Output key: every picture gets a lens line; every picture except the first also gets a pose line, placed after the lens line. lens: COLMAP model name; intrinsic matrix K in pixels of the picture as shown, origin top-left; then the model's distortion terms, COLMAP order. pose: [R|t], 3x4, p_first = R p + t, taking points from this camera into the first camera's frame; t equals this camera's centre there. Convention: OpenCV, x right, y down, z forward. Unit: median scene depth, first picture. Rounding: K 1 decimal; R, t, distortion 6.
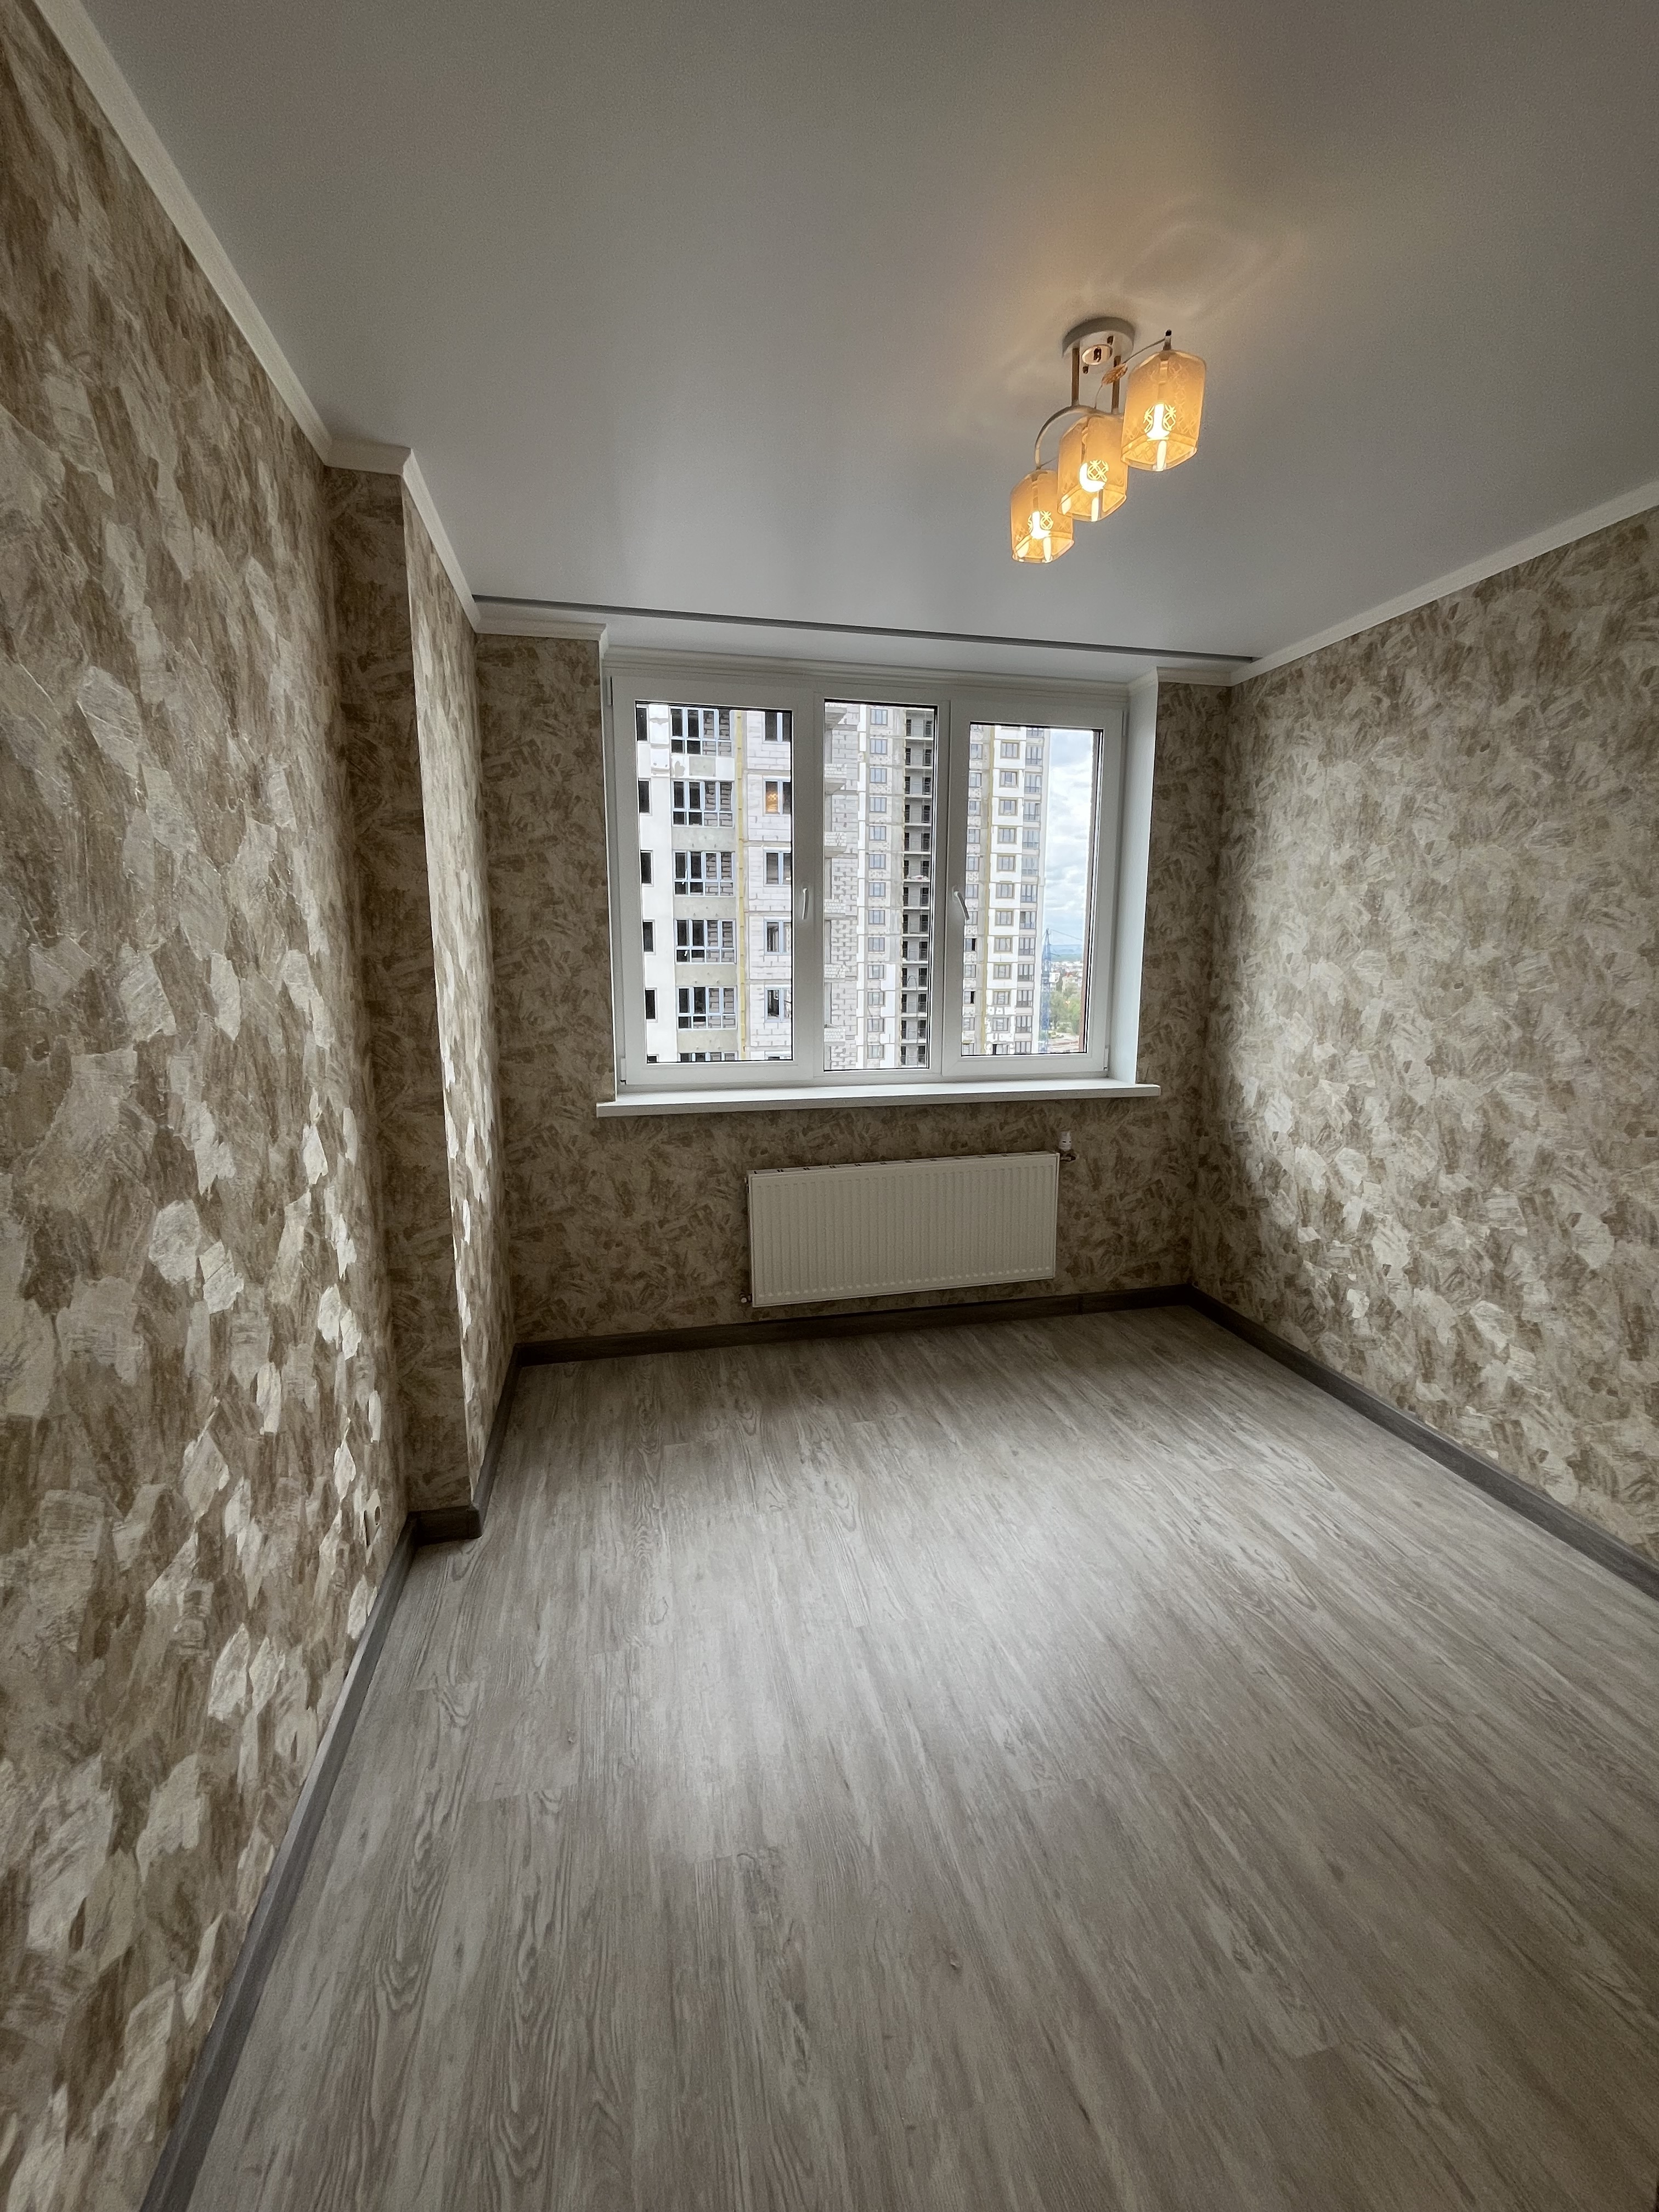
lens RADIAL K [[891.8, 0, 829.5], [0, 891.8, 1106.0], [0, 0, 1]] dist [-0.006071, 0.000057]
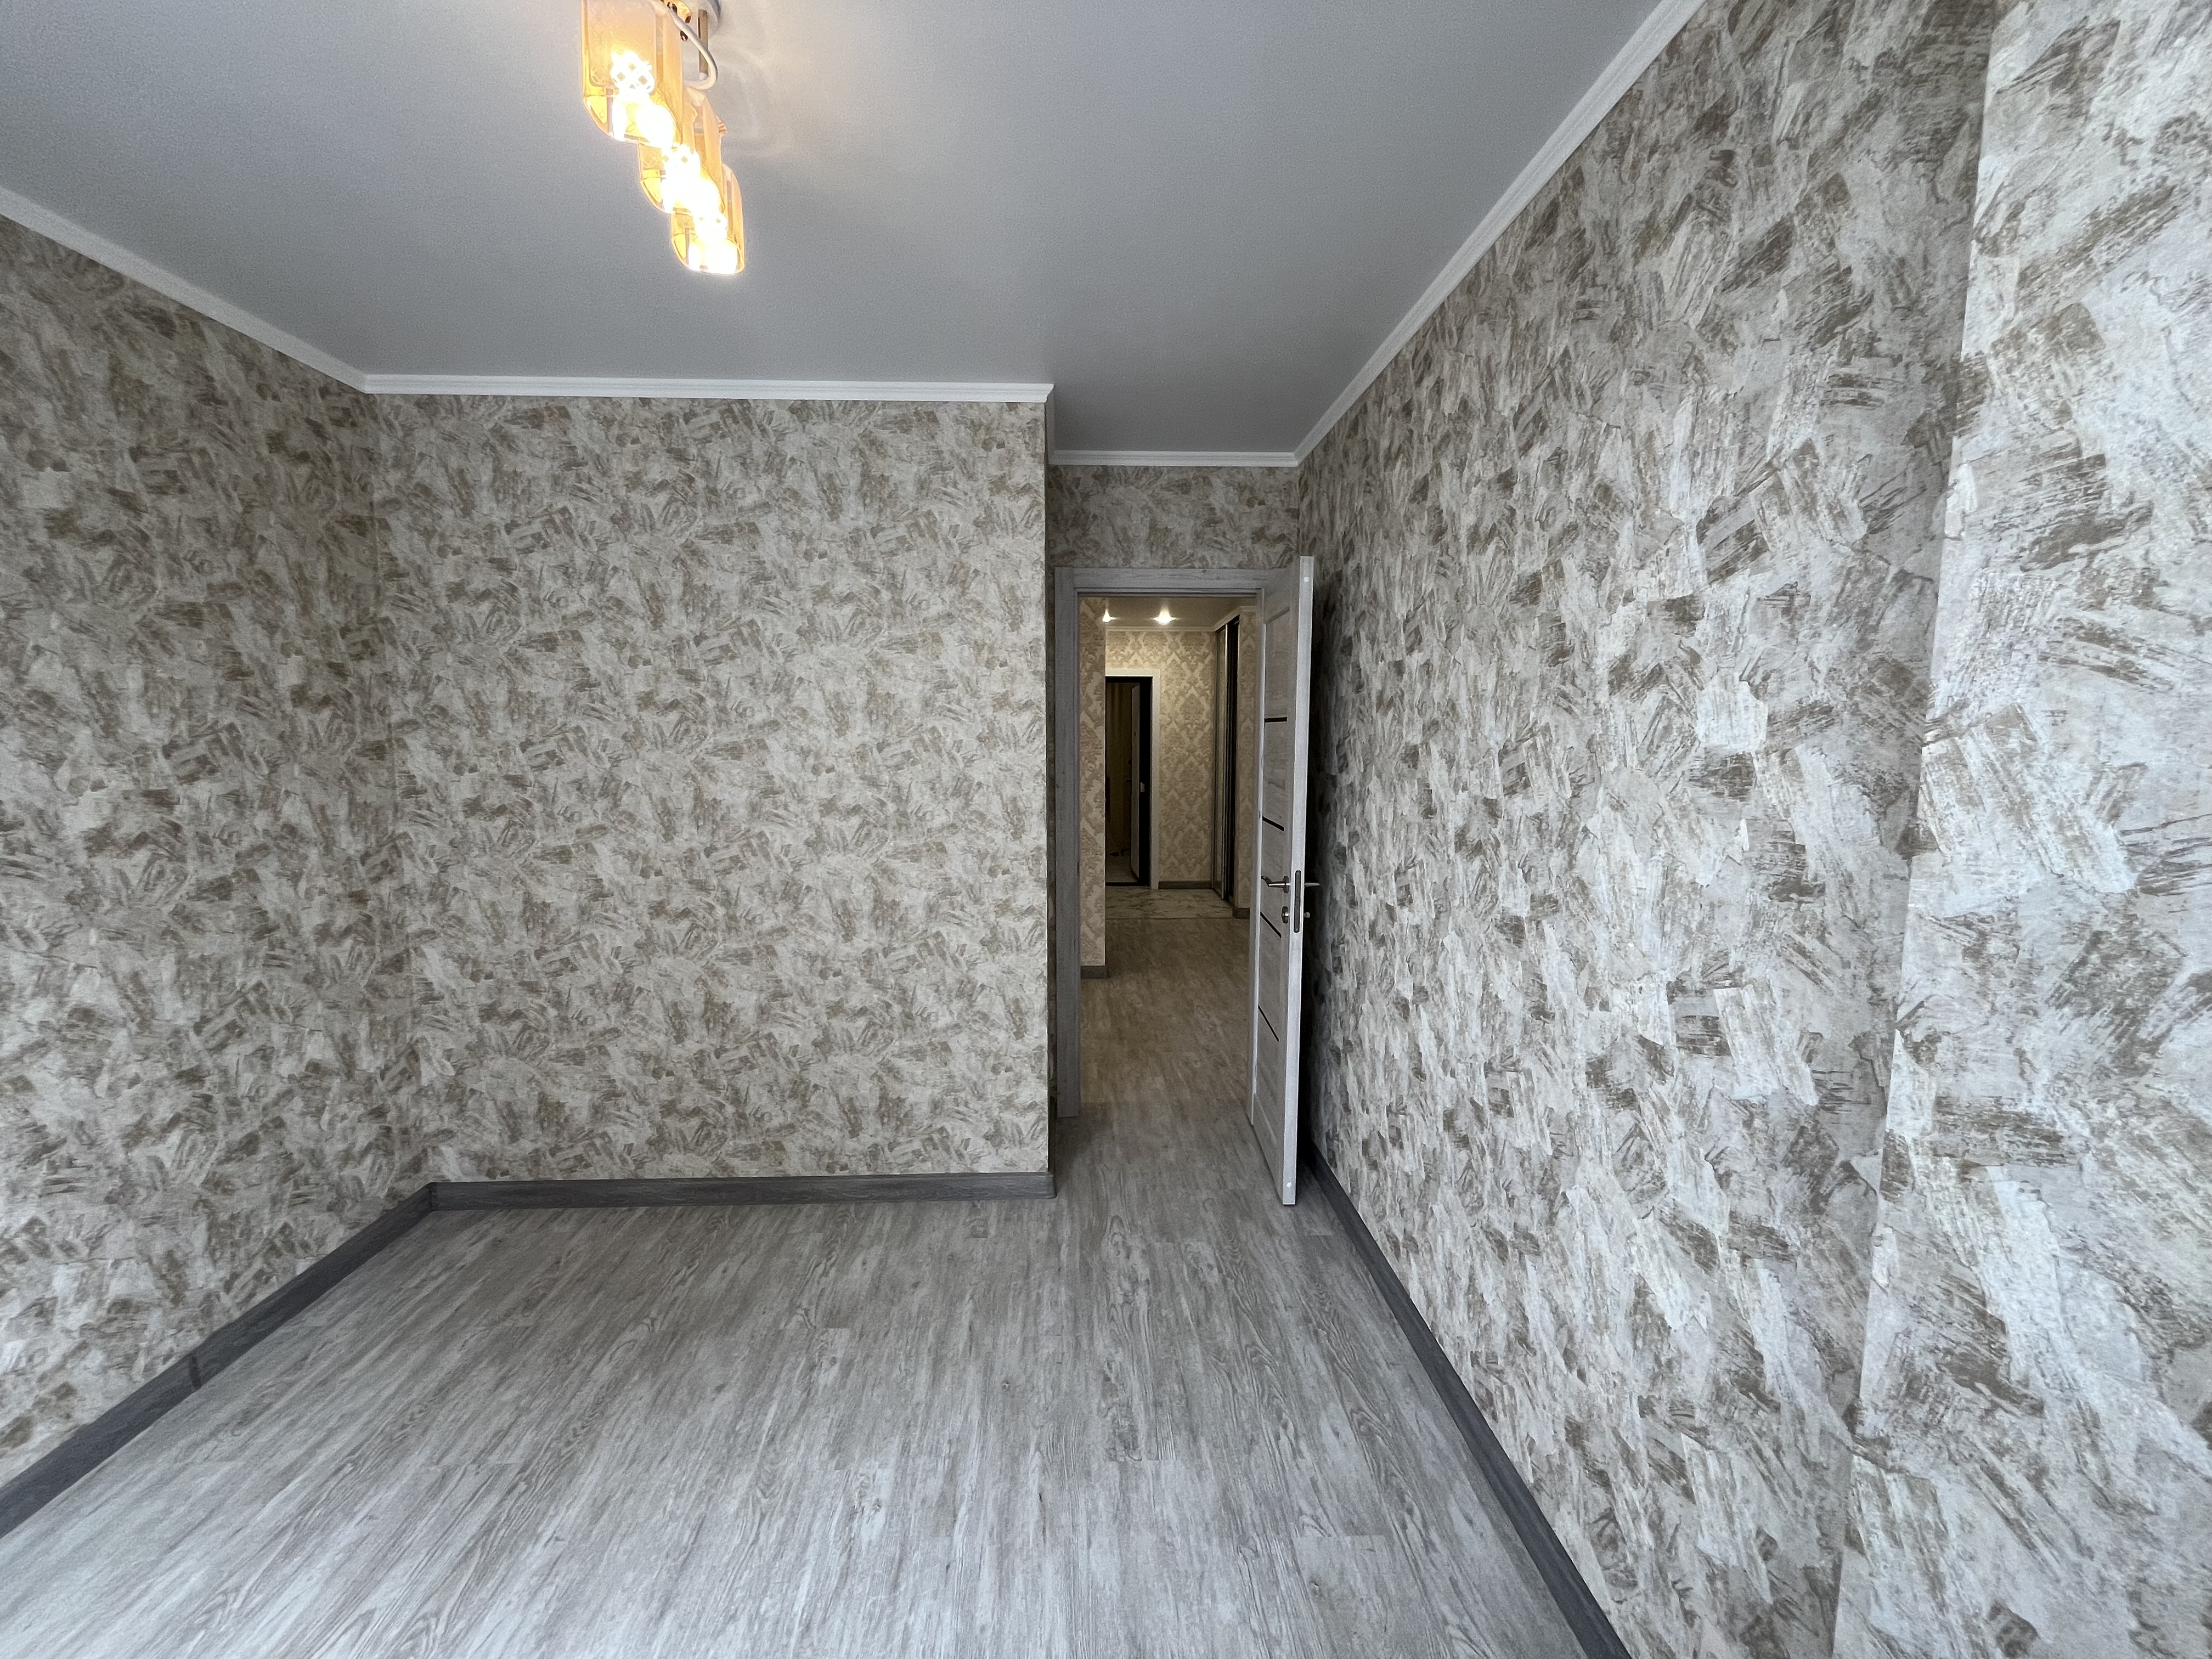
lens RADIAL K [[891.8, 0, 1097.0], [0, 891.8, 832.3], [0, 0, 1]] dist [-0.006071, 0.000057]
pose [[0.191770, -0.106911, 0.975600, -0.323467], [0.164795, 0.983443, 0.075377, -0.095018], [-0.967505, 0.146319, 0.206213, 0.509988]]
